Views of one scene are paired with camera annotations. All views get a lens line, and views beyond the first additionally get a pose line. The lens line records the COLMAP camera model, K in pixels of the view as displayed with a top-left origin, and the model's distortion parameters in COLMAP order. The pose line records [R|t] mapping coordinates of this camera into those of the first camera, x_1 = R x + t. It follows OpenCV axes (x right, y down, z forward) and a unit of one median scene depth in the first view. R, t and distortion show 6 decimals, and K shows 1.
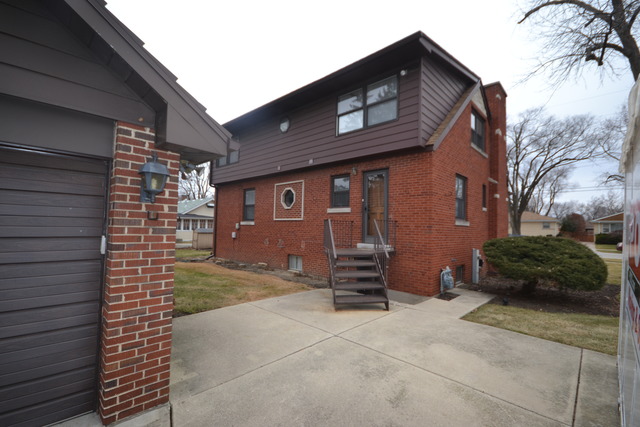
lens RADIAL K [[285.7, 0, 318.8], [0, 285.7, 215.2], [0, 0, 1]] dist [-0.002138, -0.000536]
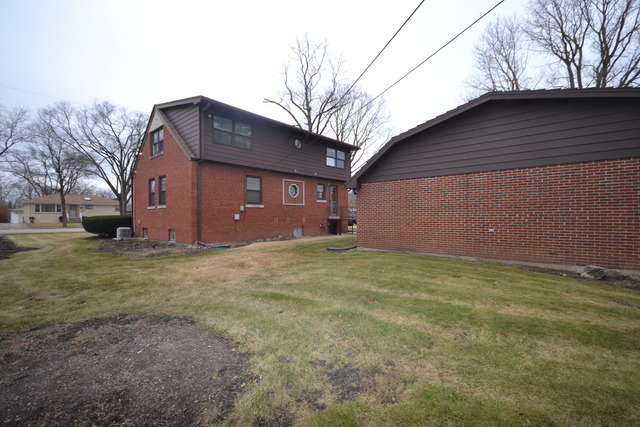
lens RADIAL K [[285.7, 0, 318.8], [0, 285.7, 215.2], [0, 0, 1]] dist [-0.002138, -0.000536]
pose [[-0.031618, -0.027222, 0.999129, -1.591294], [-0.050899, 0.998376, 0.025591, 0.025044], [-0.998203, -0.050045, -0.032953, 0.869461]]
